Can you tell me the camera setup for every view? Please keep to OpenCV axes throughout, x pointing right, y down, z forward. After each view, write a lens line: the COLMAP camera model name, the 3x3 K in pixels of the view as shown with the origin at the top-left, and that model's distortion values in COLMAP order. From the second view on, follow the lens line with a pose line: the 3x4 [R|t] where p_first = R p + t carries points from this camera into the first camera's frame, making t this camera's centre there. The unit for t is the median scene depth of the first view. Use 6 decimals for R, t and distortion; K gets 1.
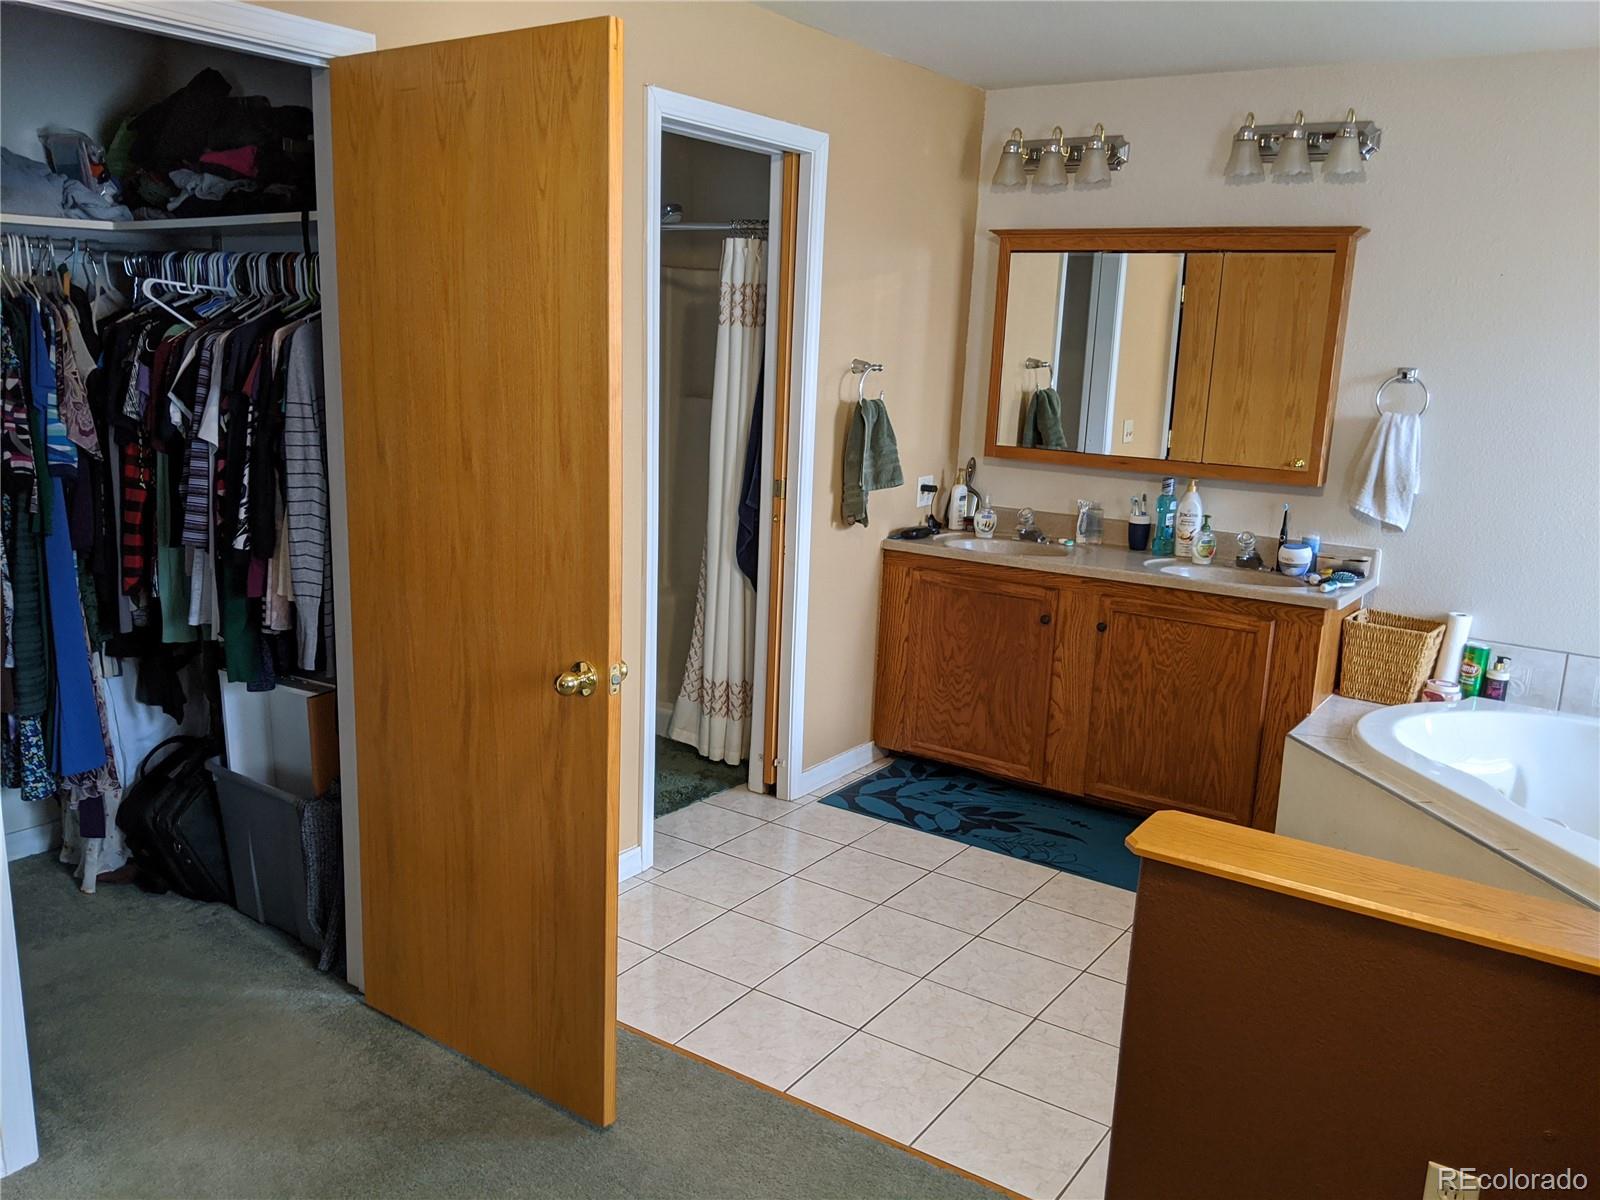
lens RADIAL K [[1278.2, 0, 764.1], [0, 1278.2, 620.7], [0, 0, 1]] dist [0.067278, -0.114048]
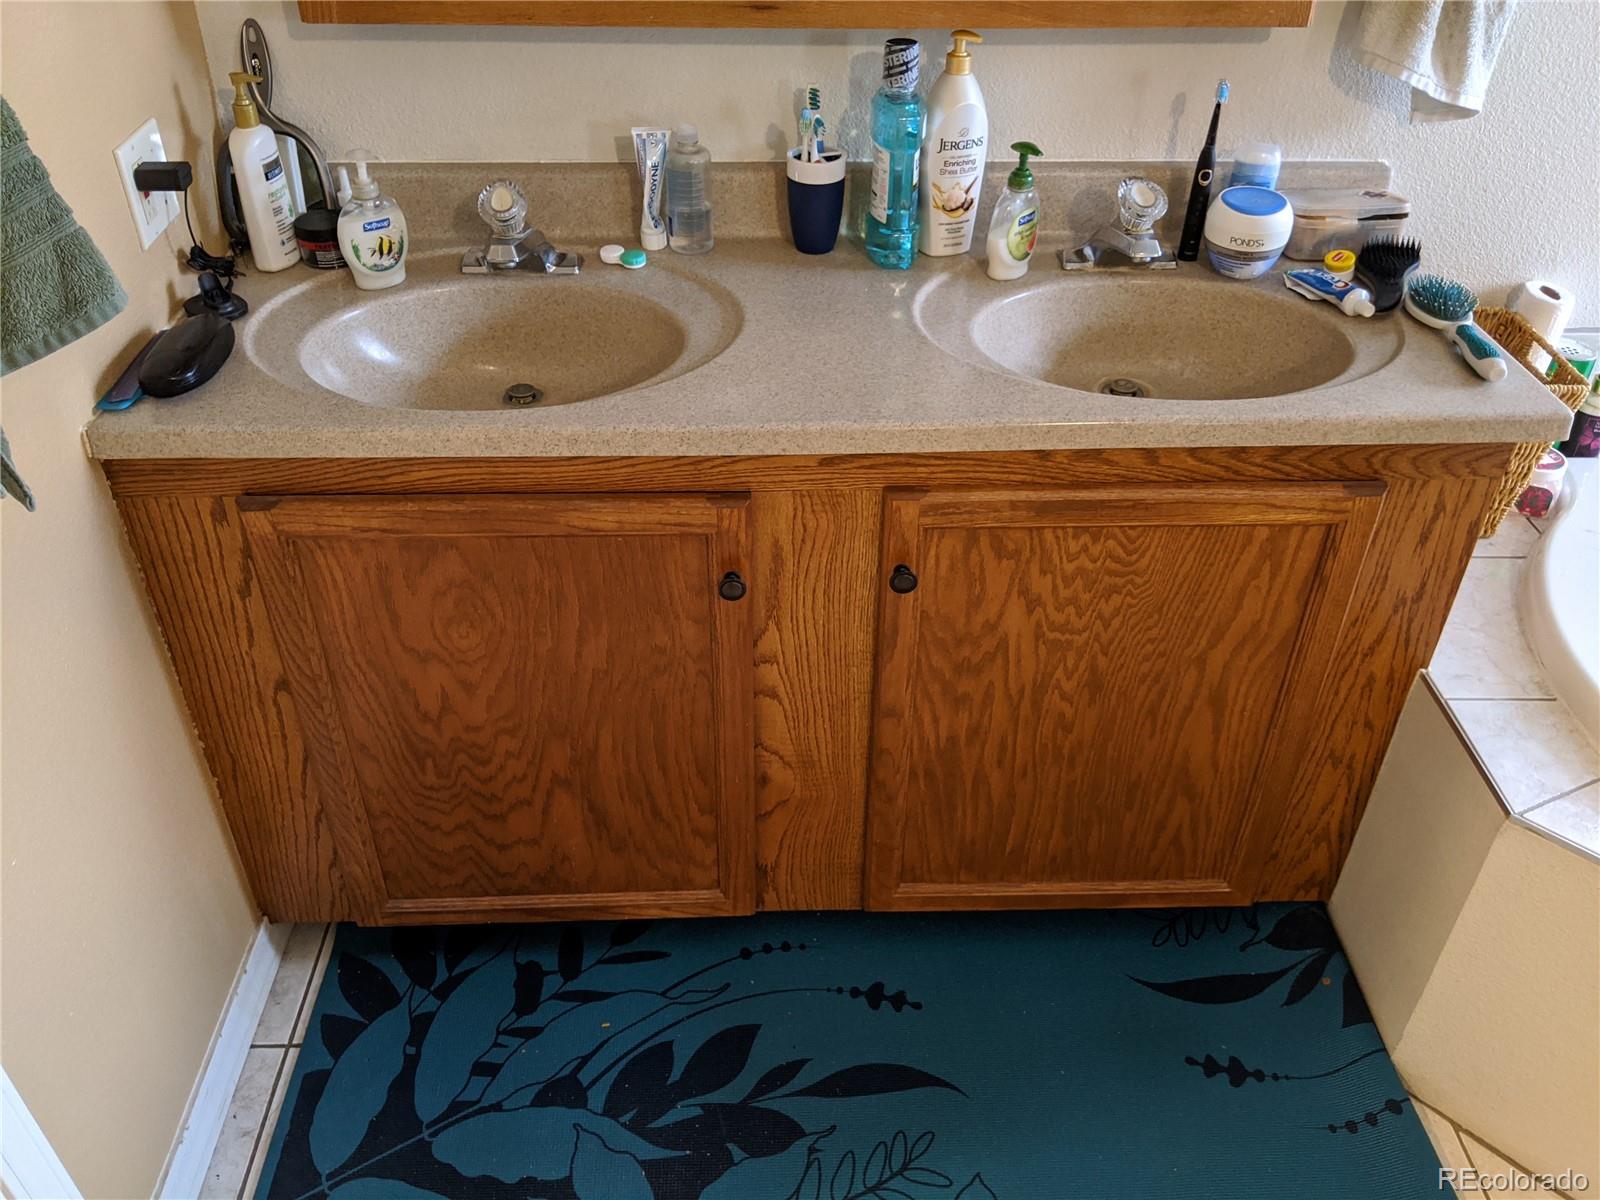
lens RADIAL K [[1278.2, 0, 783.4], [0, 1278.2, 586.2], [0, 0, 1]] dist [0.067278, -0.114048]
pose [[0.800405, -0.378011, 0.465252, 0.076556], [0.155259, 0.880359, 0.448177, -0.147744], [-0.579004, -0.286489, 0.763334, 0.740265]]
